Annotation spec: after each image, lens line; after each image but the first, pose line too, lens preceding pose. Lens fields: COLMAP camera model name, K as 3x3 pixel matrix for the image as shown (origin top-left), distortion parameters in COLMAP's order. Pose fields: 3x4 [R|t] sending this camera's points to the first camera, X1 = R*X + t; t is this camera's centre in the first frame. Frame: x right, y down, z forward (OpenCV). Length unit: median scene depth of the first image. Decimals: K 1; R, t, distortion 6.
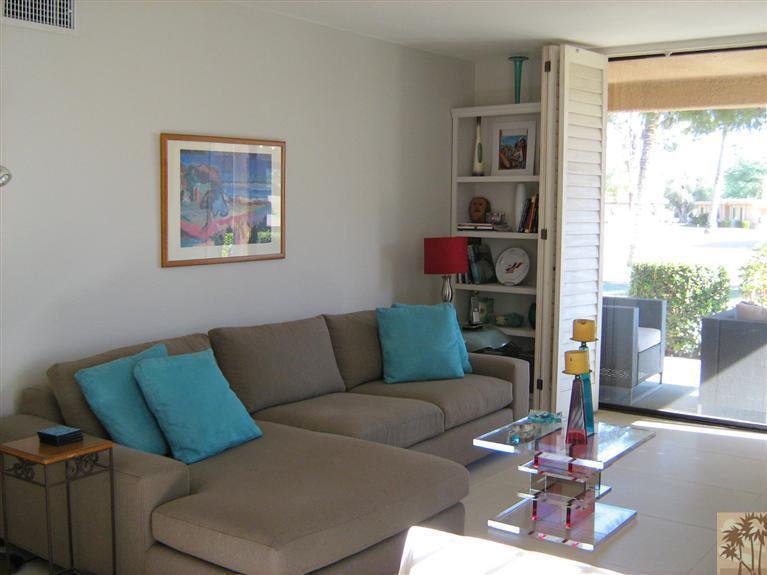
lens RADIAL K [[879.2, 0, 381.9], [0, 879.2, 274.3], [0, 0, 1]] dist [-0.111626, 0.000000]
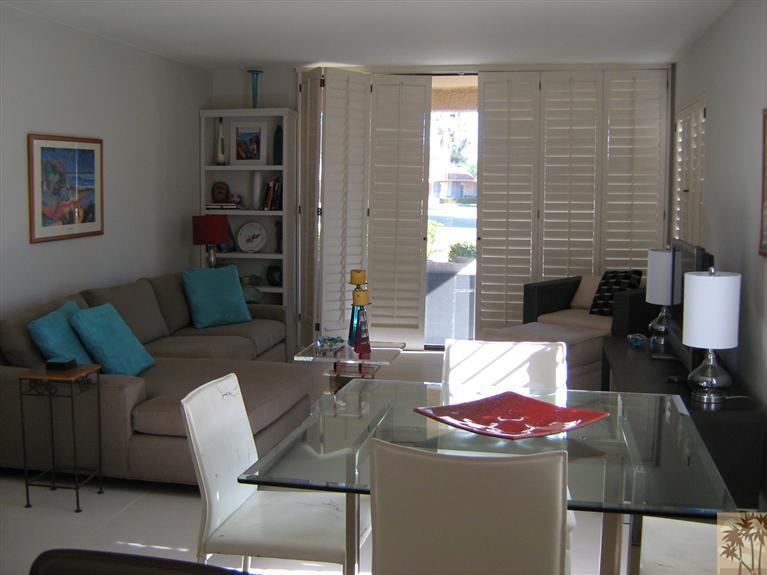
lens RADIAL K [[879.2, 0, 387.7], [0, 879.2, 285.4], [0, 0, 1]] dist [-0.111626, 0.000000]
pose [[0.896765, -0.049517, 0.439728, -0.251125], [0.032110, 0.998381, 0.046943, 0.007359], [-0.441341, -0.027978, 0.896903, -0.229694]]
